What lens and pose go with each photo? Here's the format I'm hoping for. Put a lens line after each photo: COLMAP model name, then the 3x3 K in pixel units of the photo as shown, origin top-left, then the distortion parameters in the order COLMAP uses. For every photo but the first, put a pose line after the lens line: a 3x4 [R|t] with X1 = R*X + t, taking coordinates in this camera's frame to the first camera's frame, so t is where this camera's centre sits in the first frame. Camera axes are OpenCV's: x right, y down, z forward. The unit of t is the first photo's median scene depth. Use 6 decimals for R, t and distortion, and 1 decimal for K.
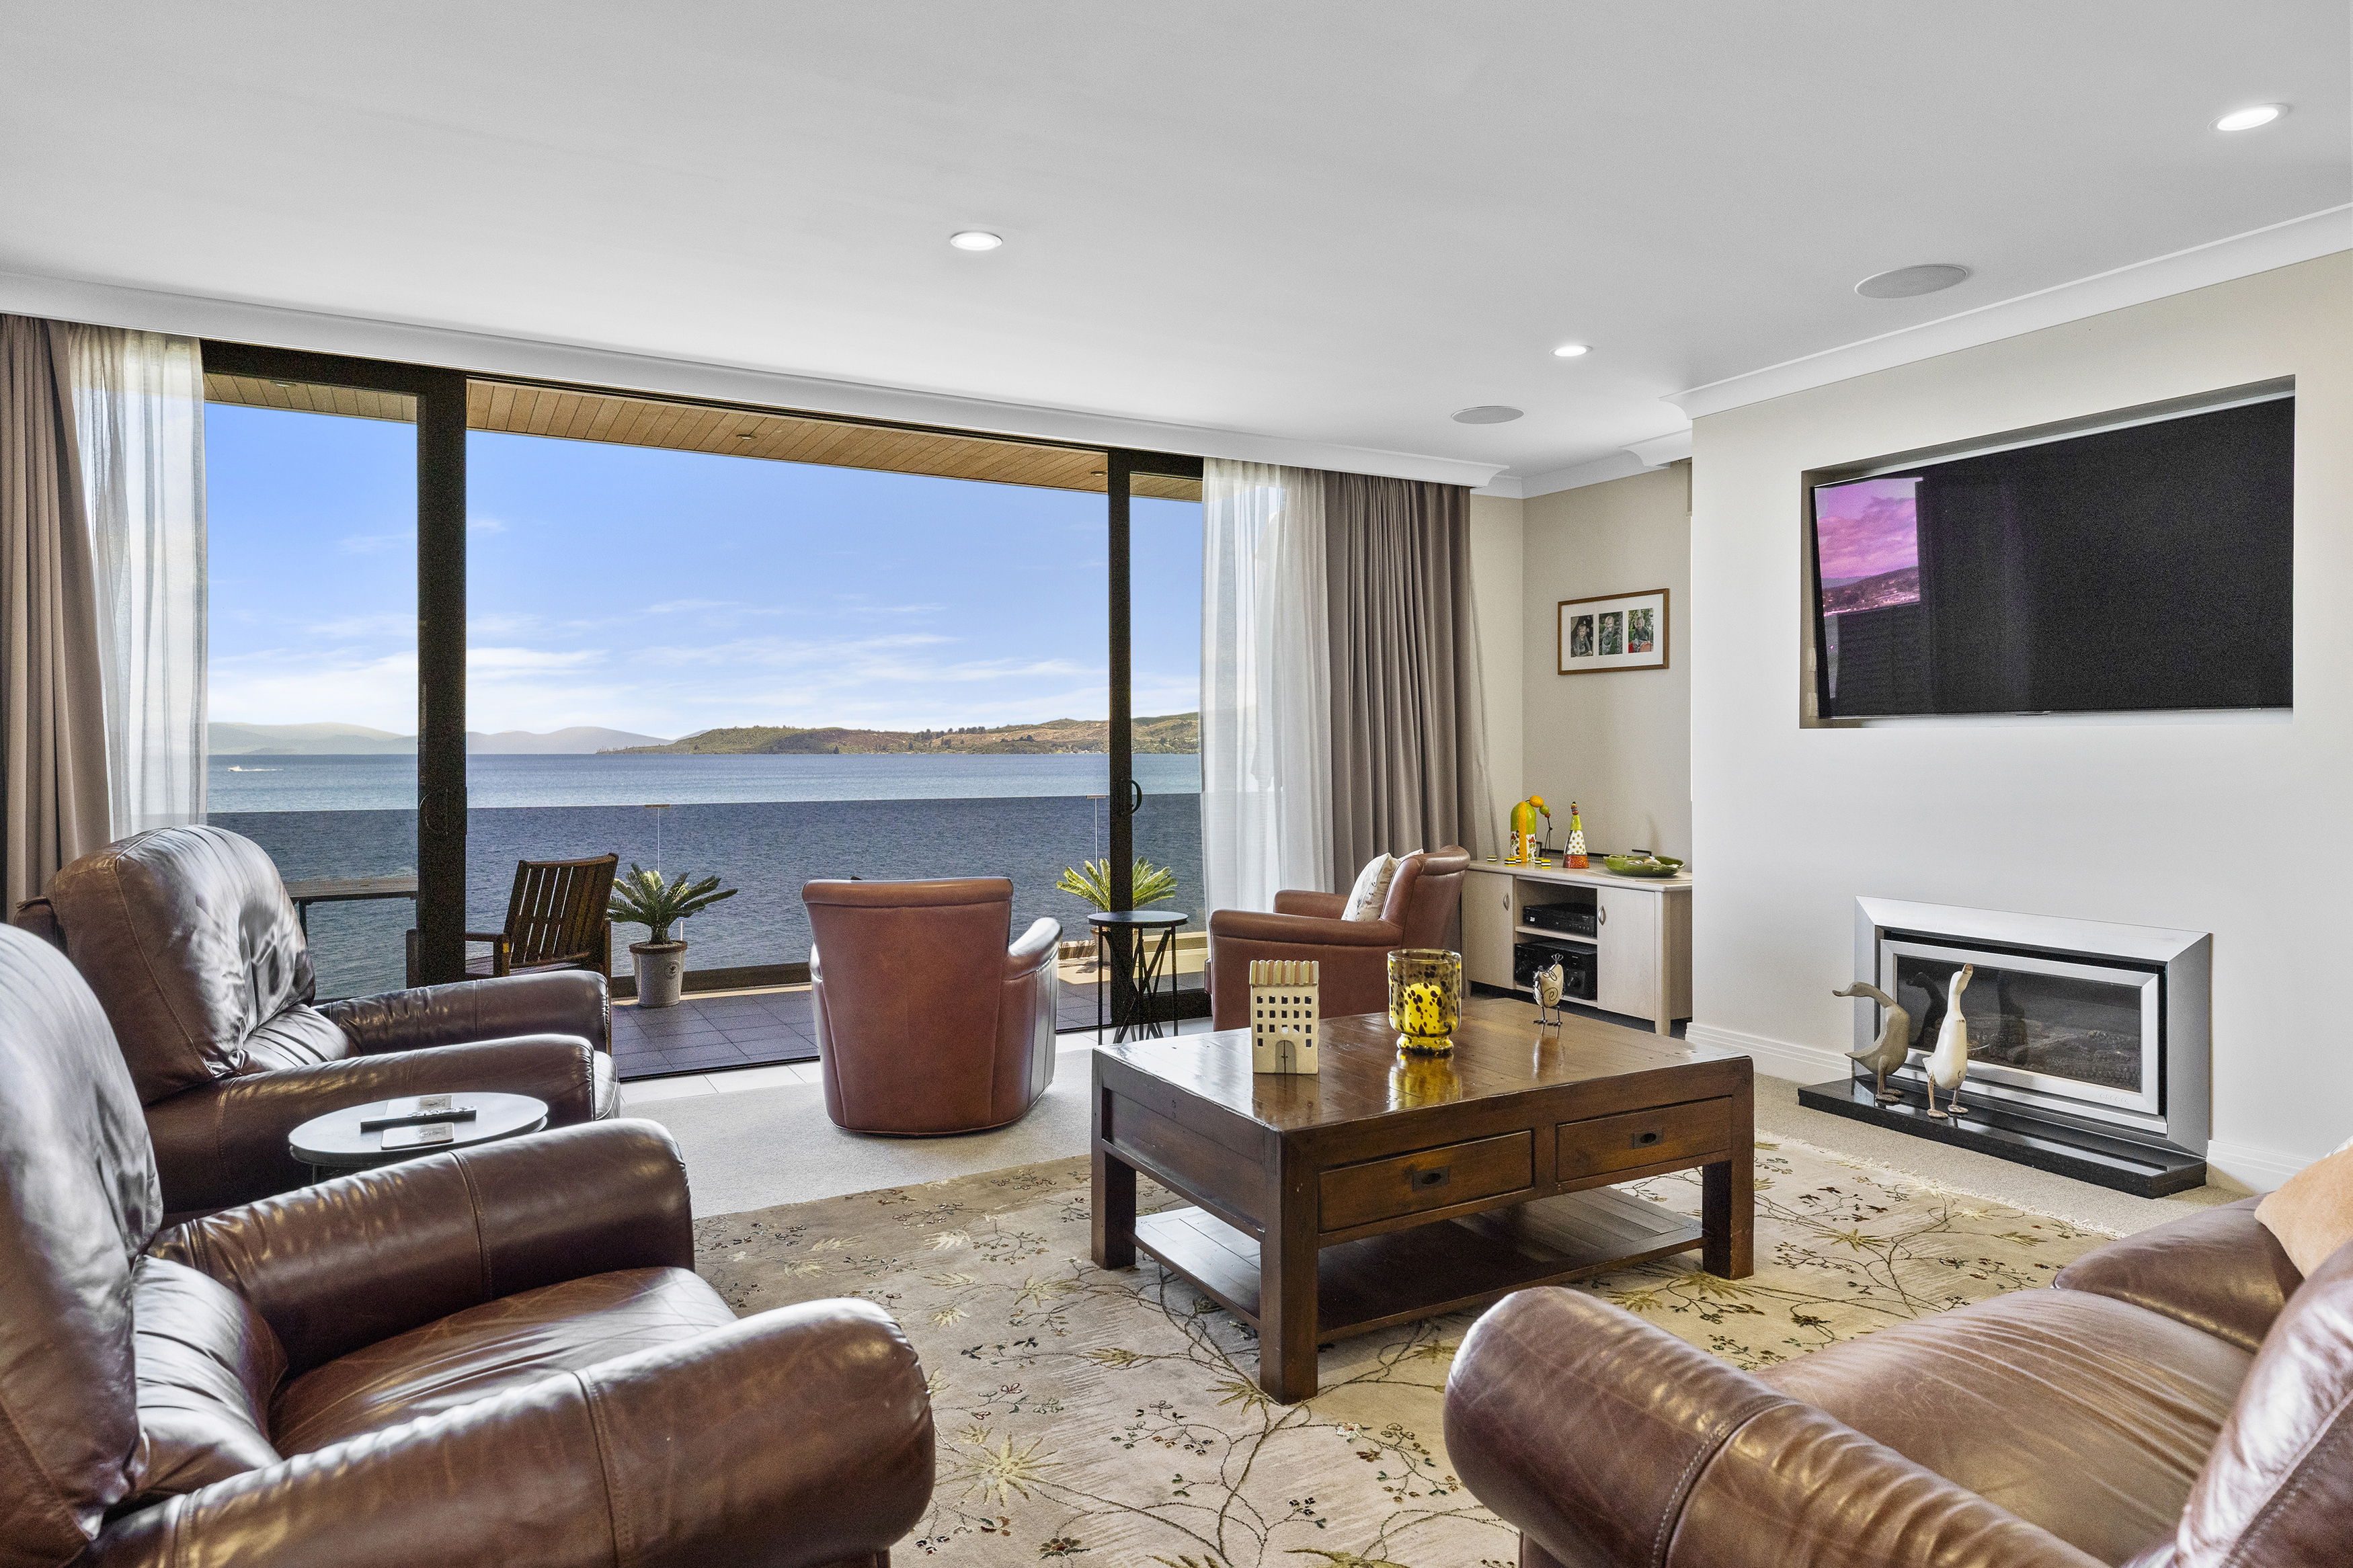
lens RADIAL K [[1381.1, 0, 1199.0], [0, 1381.1, 770.6], [0, 0, 1]] dist [0.008611, 0.001473]
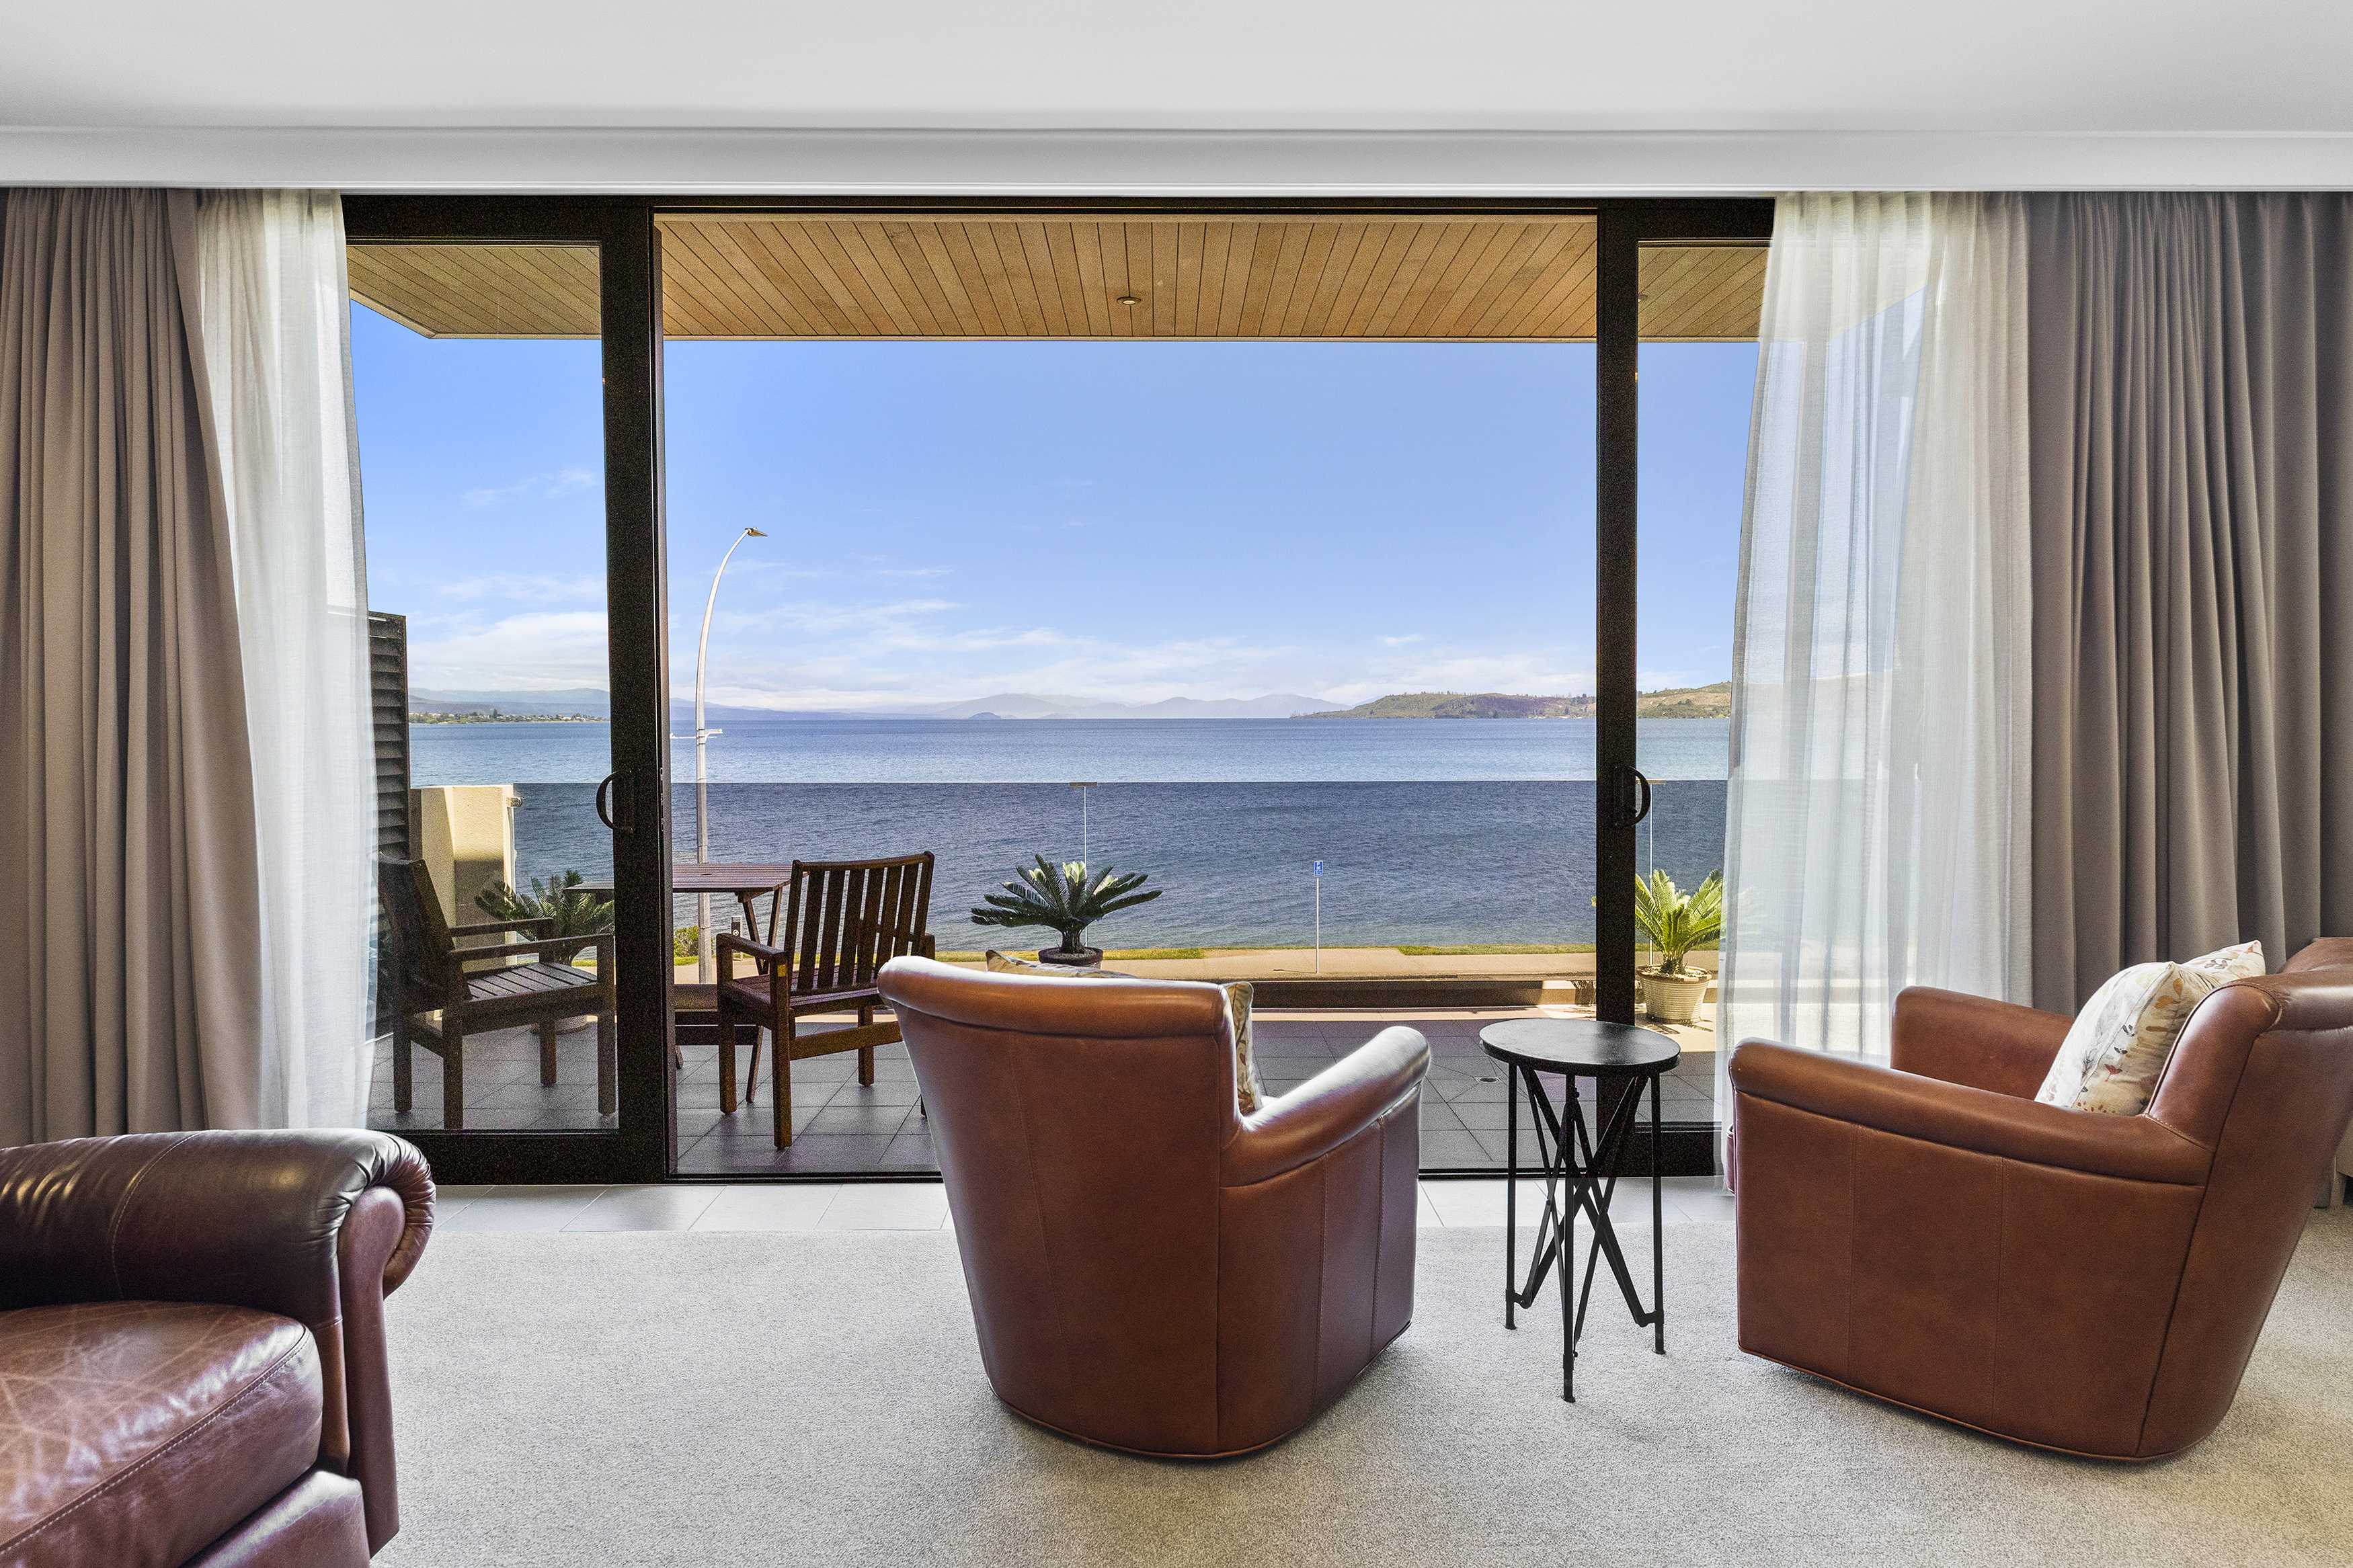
lens RADIAL K [[1332.1, 0, 1204.0], [0, 1332.1, 752.9], [0, 0, 1]] dist [0.005314, 0.001950]
pose [[0.889642, 0.011751, -0.456508, 0.050143], [-0.005377, 0.999869, 0.015258, -0.006682], [0.456628, -0.011119, 0.889588, 0.425005]]
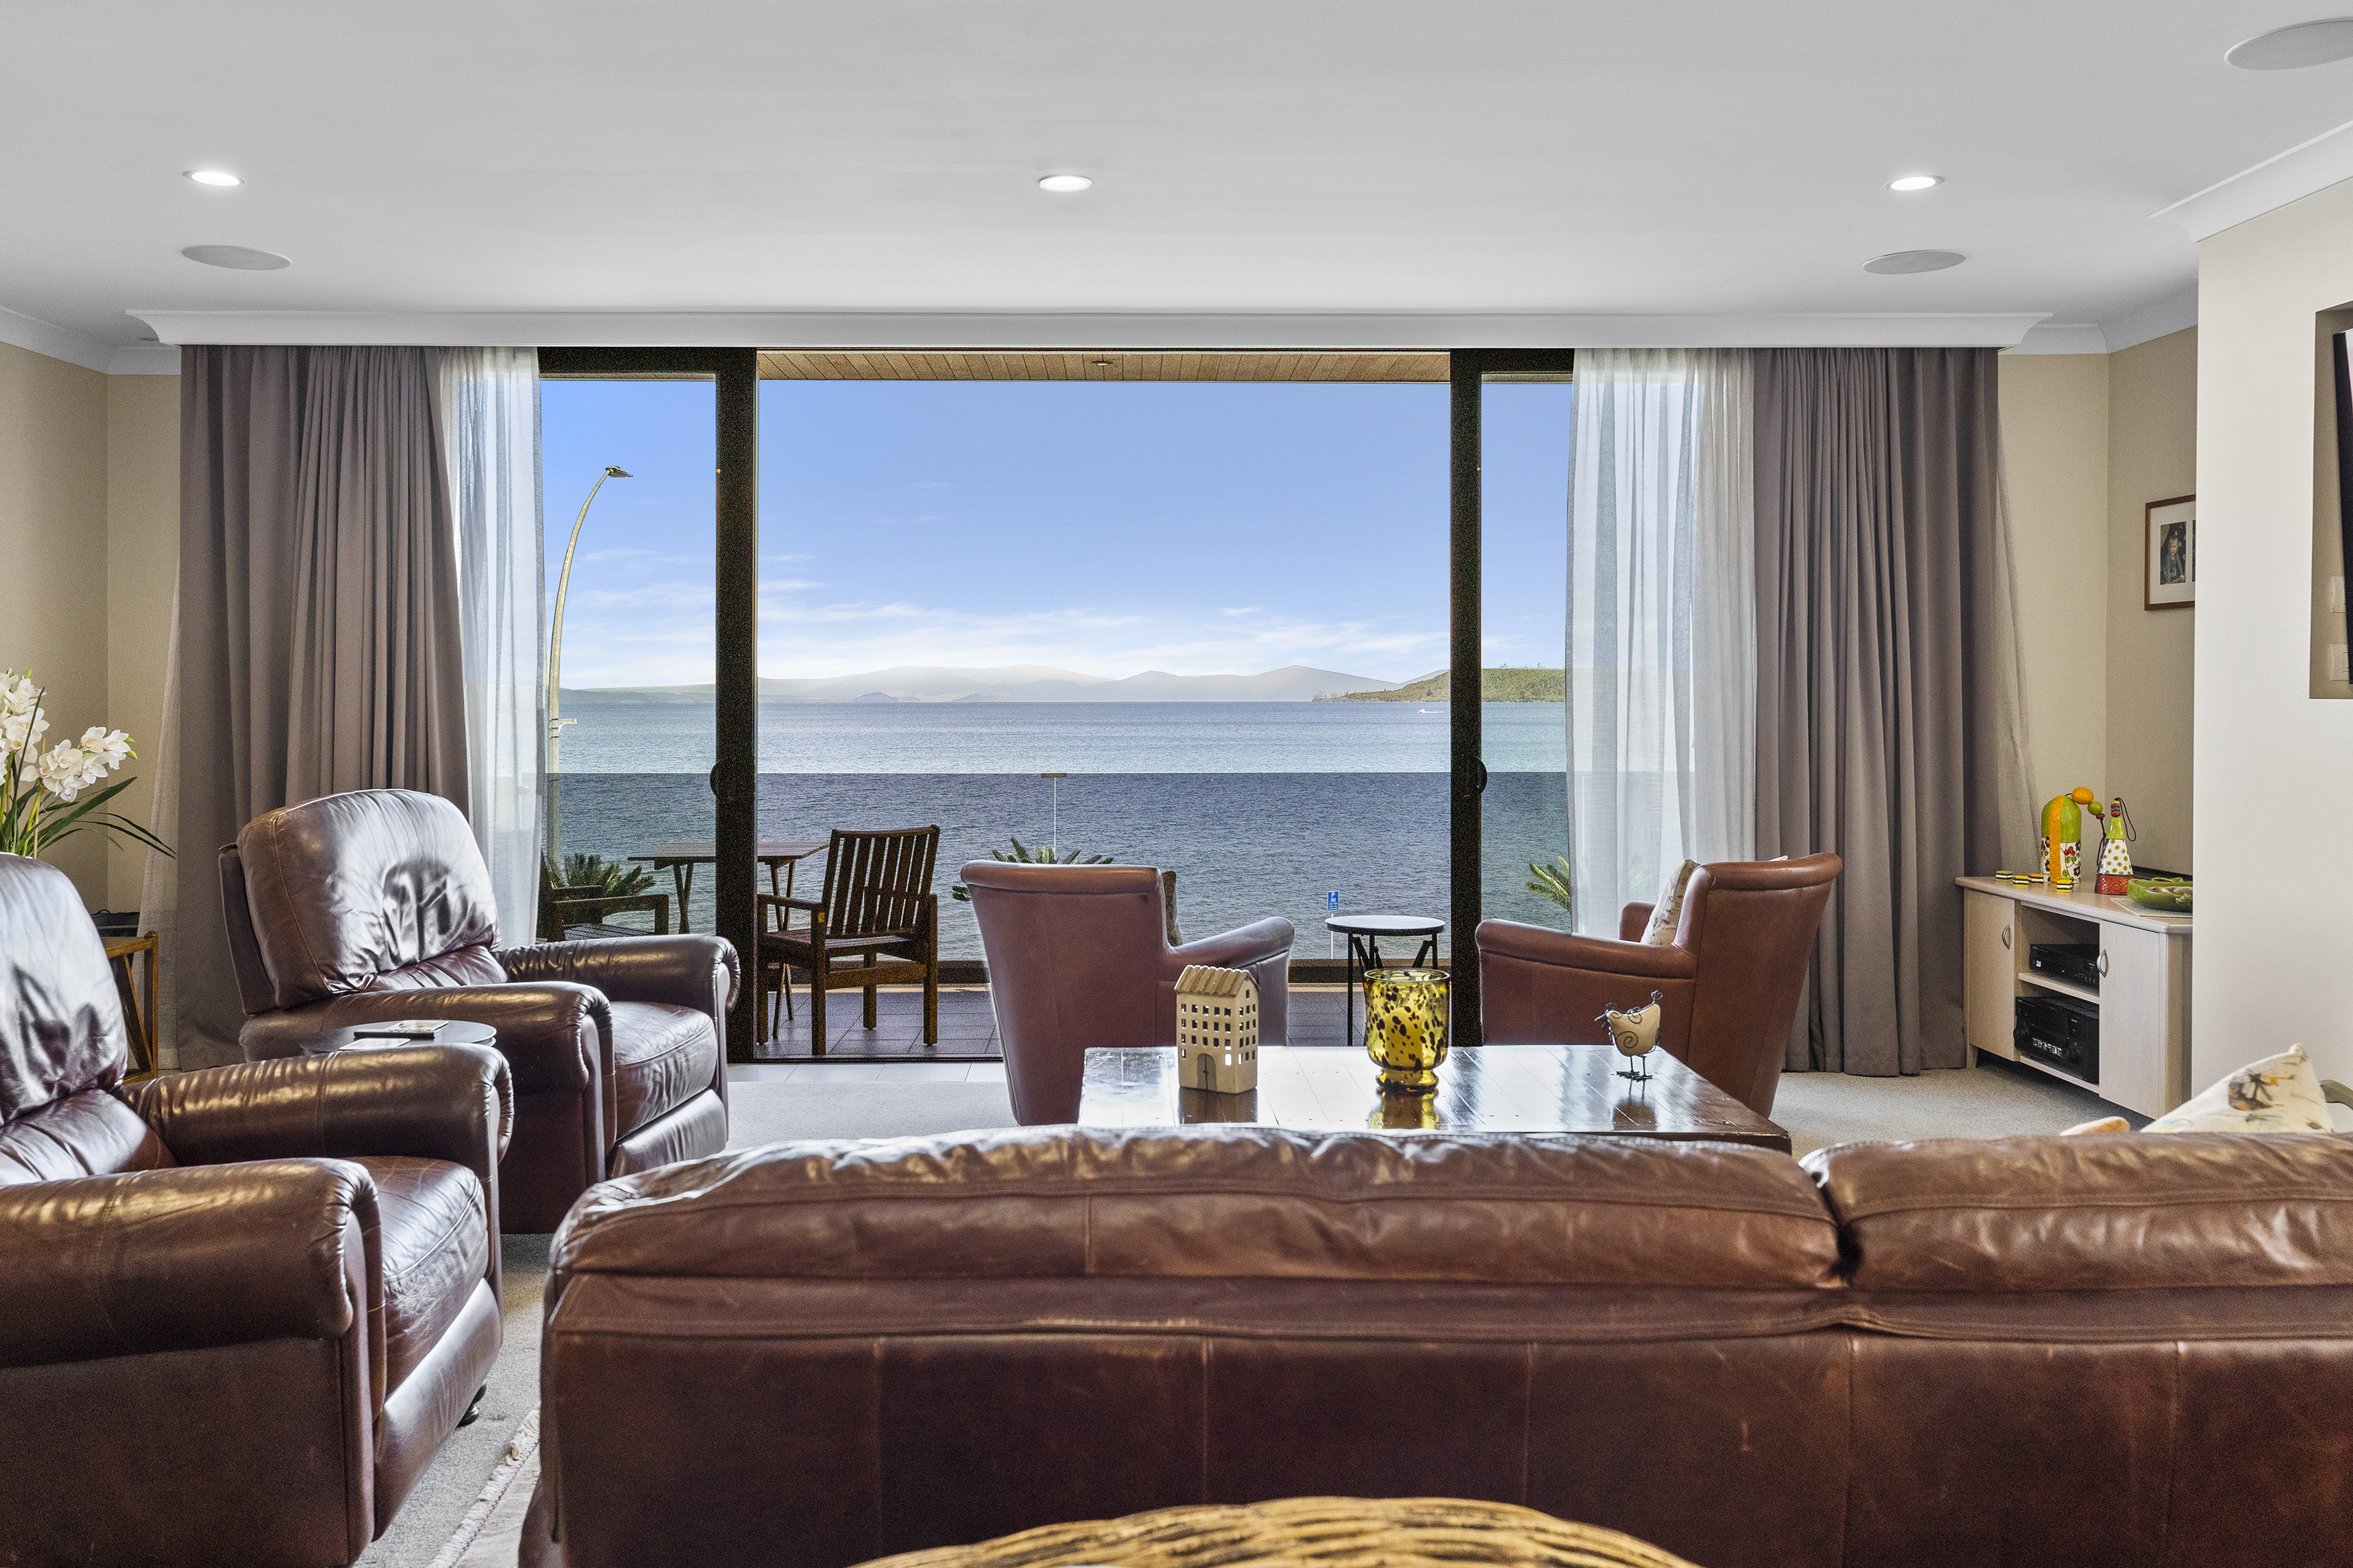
lens RADIAL K [[1861.1, 0, 1150.3], [0, 1861.1, 715.7], [0, 0, 1]] dist [-0.001227, -0.000087]
pose [[0.878896, 0.006038, -0.476975, 0.314465], [-0.008311, 0.999962, -0.002656, -0.012524], [0.476940, 0.006299, 0.878913, -0.050056]]
